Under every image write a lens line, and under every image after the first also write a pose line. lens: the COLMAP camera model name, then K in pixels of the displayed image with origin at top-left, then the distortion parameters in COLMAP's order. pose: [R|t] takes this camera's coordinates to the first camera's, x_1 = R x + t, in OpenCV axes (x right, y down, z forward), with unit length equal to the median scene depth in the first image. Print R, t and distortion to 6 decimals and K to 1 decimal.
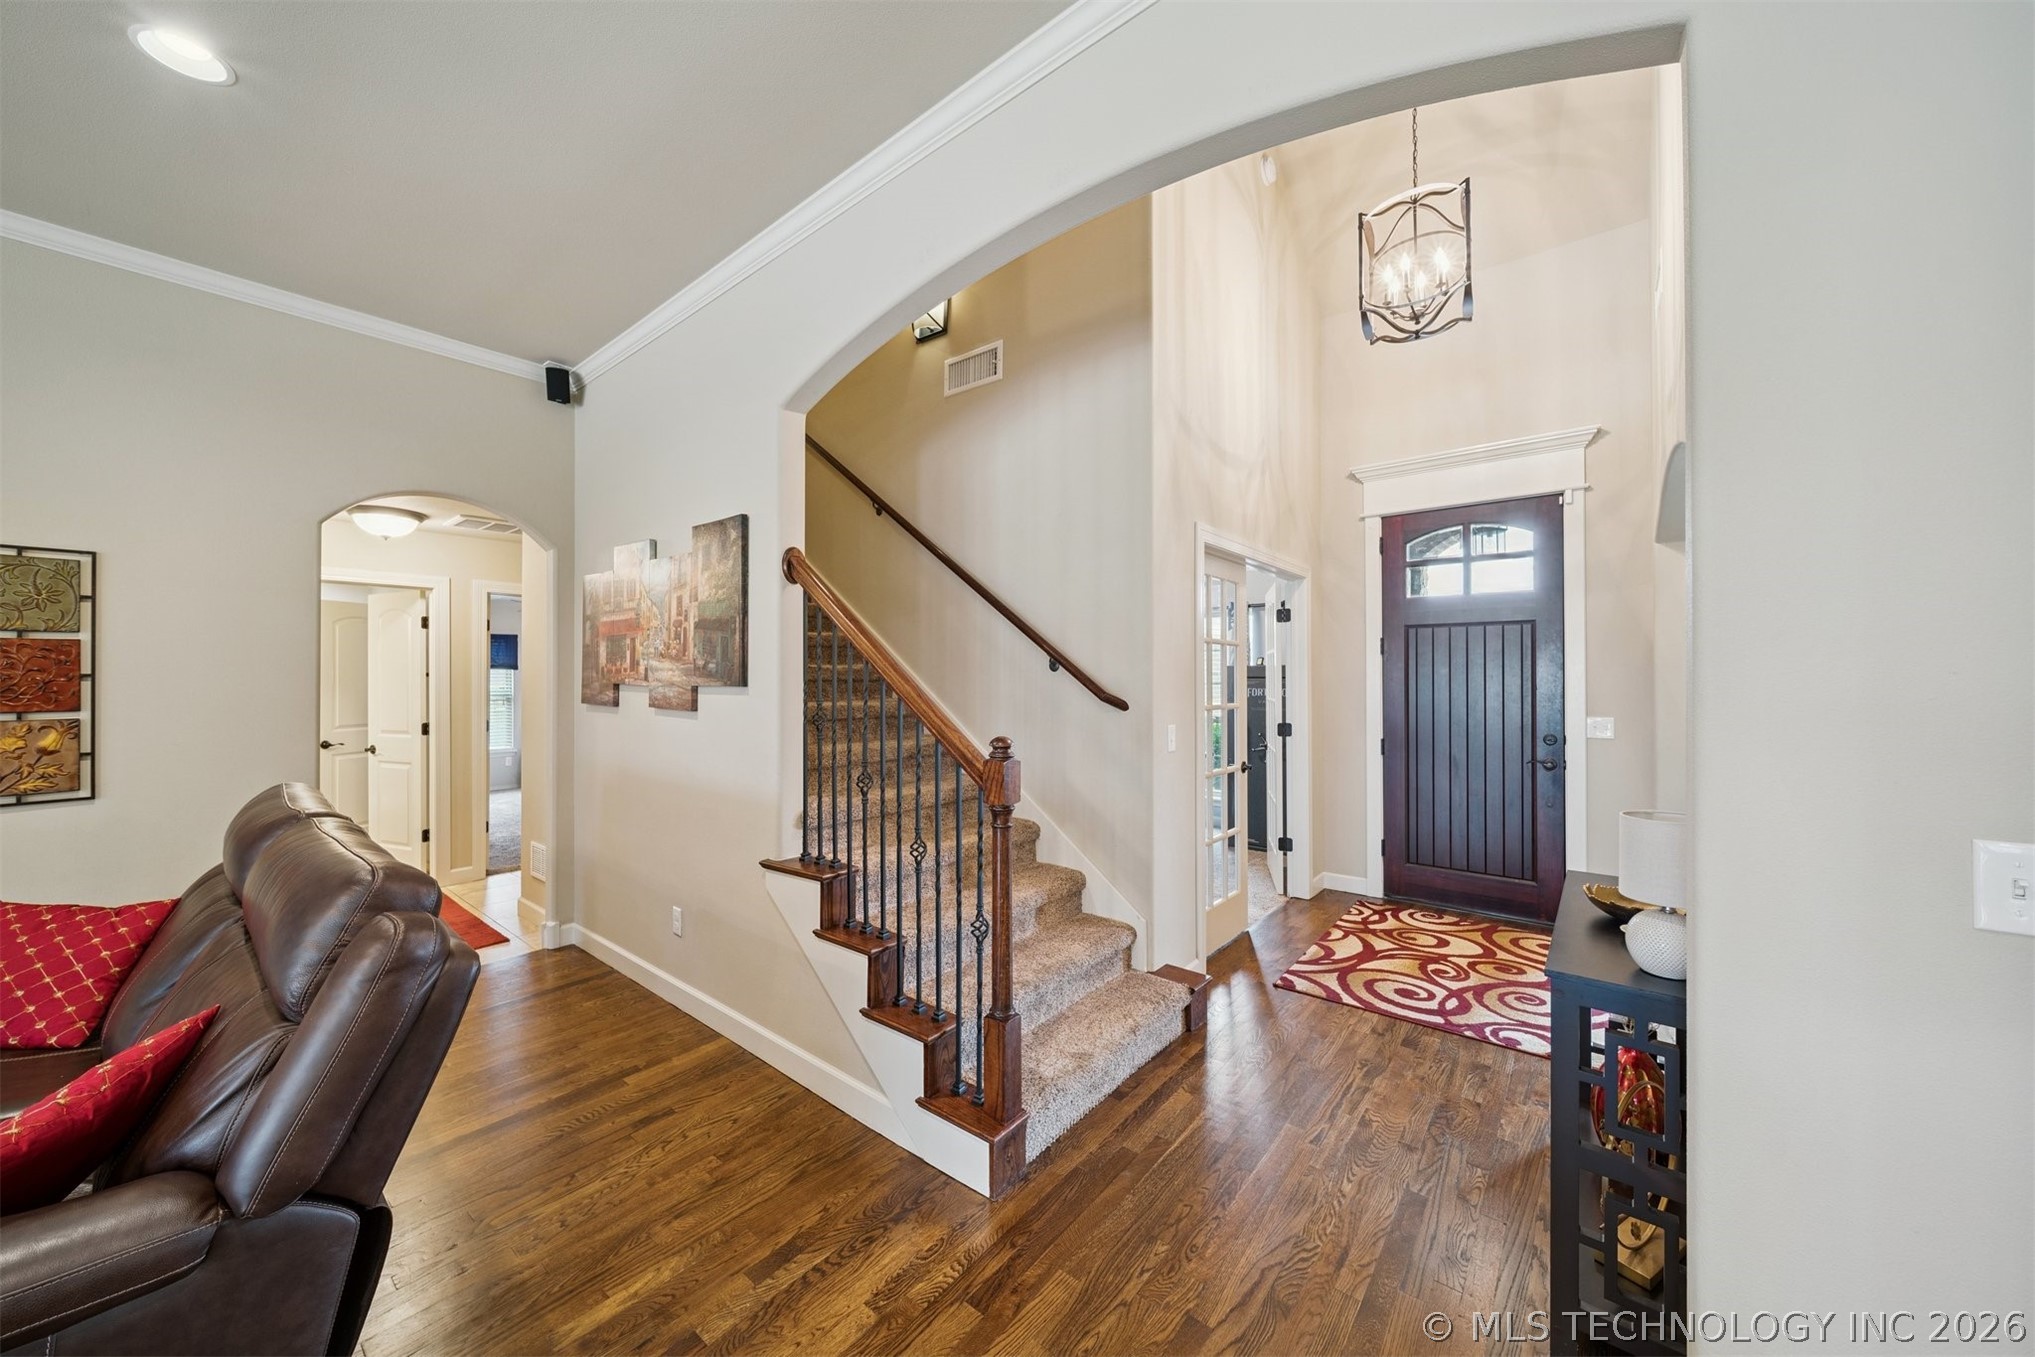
lens RADIAL K [[716.9, 0, 1002.1], [0, 716.9, 671.7], [0, 0, 1]] dist [-0.002202, -0.000354]
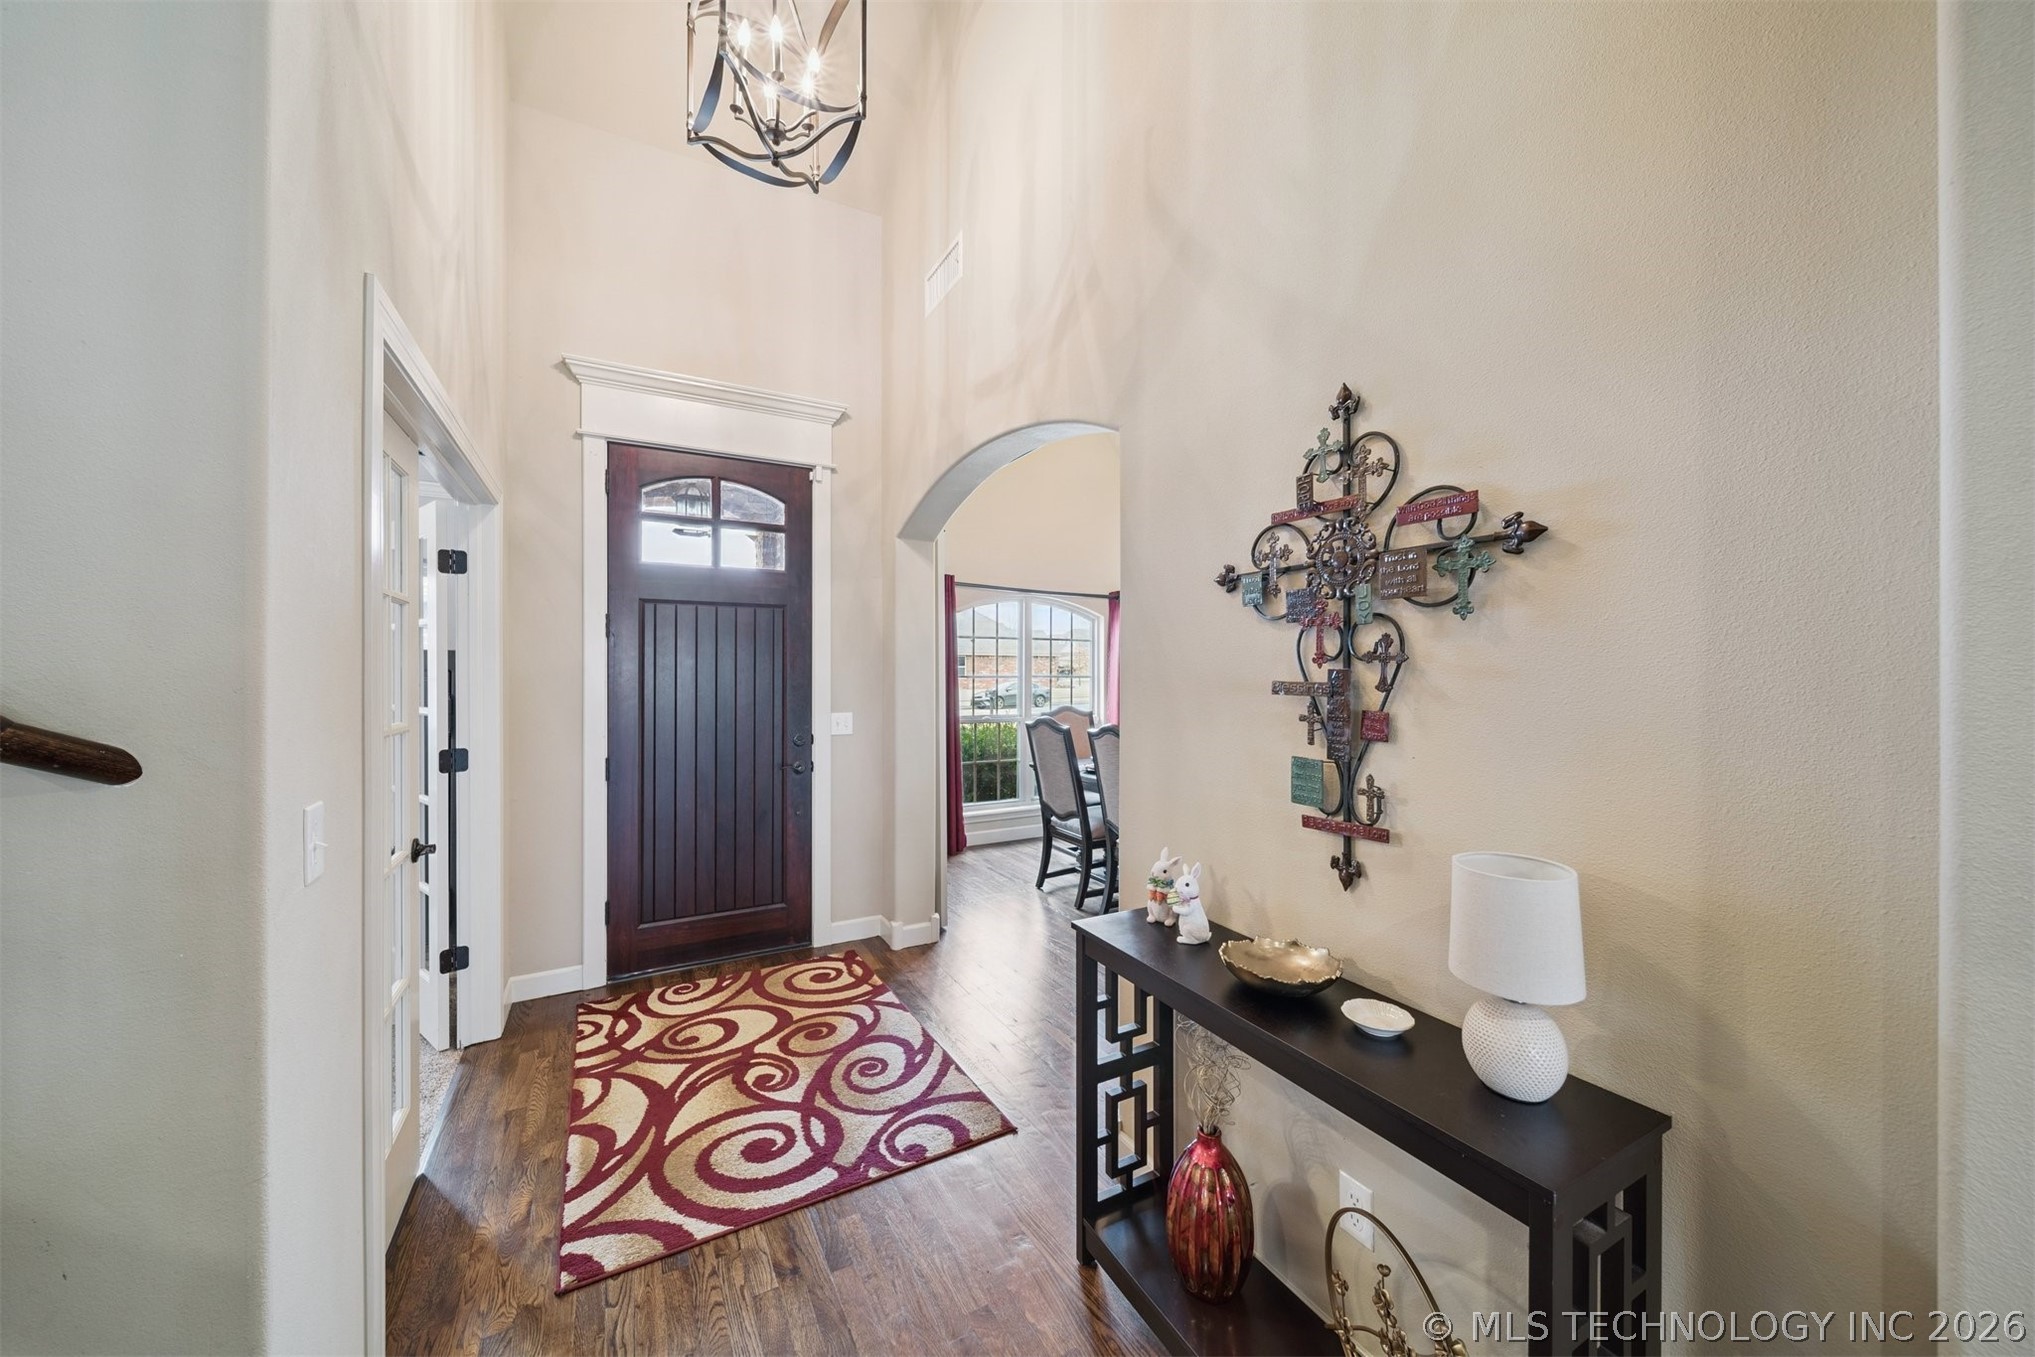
lens RADIAL K [[715.0, 0, 1003.8], [0, 715.0, 670.5], [0, 0, 1]] dist [-0.000516, -0.000074]
pose [[0.372669, 0.001413, 0.927963, 0.031492], [-0.008332, 0.999964, 0.001823, 0.004490], [-0.927927, -0.008411, 0.372667, 0.447497]]
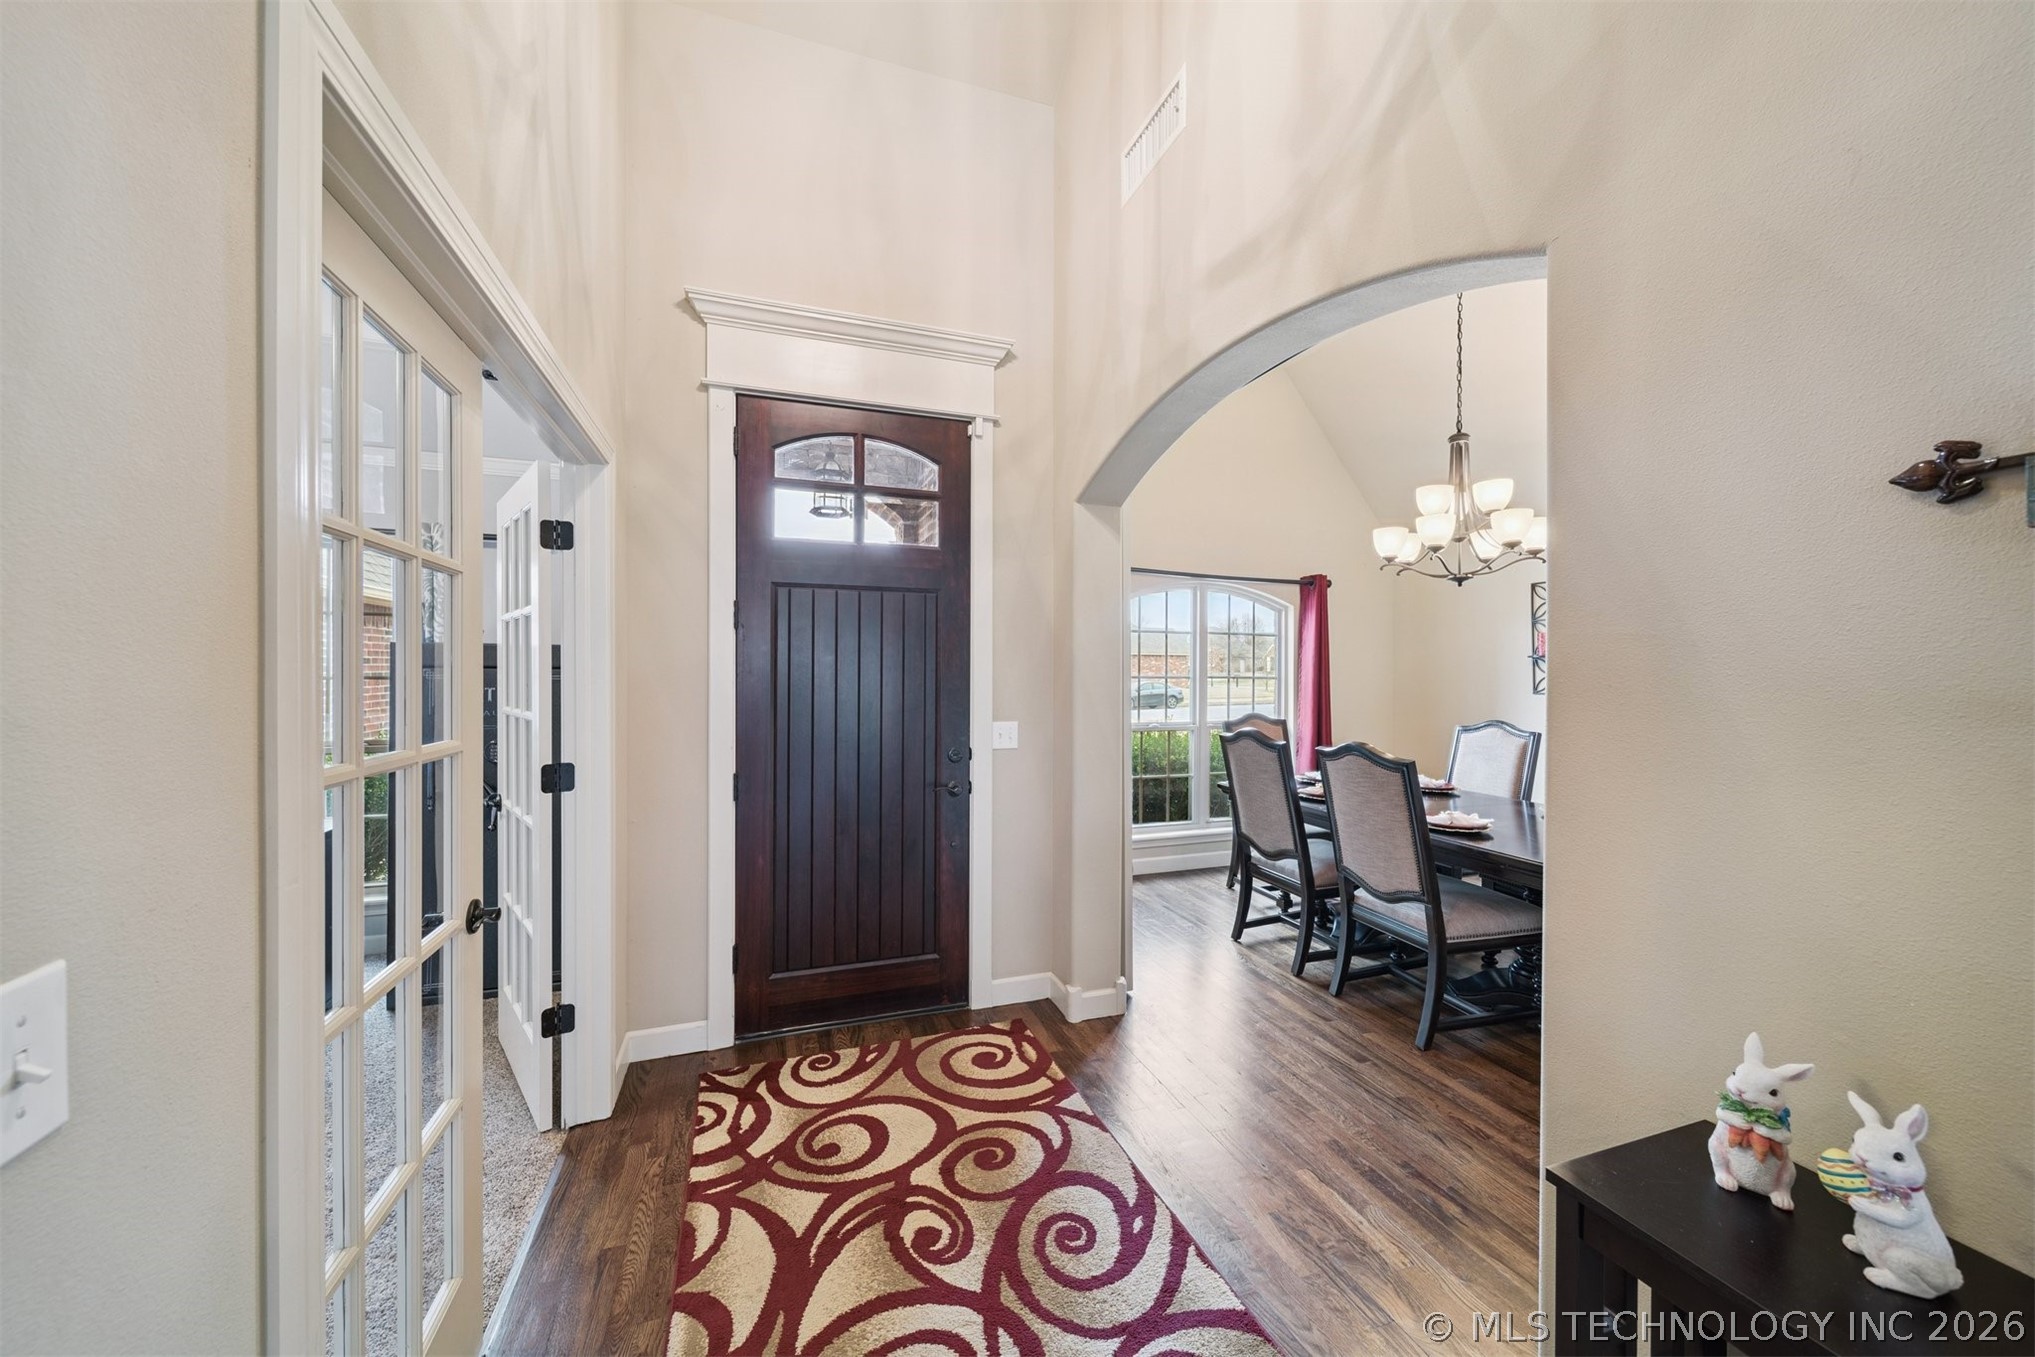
lens RADIAL K [[716.9, 0, 1002.1], [0, 716.9, 671.7], [0, 0, 1]] dist [-0.002202, -0.000354]
pose [[0.527106, 0.000418, 0.849799, 0.176174], [-0.010882, 0.999921, 0.006258, 0.005553], [-0.849730, -0.012546, 0.527069, 0.598716]]
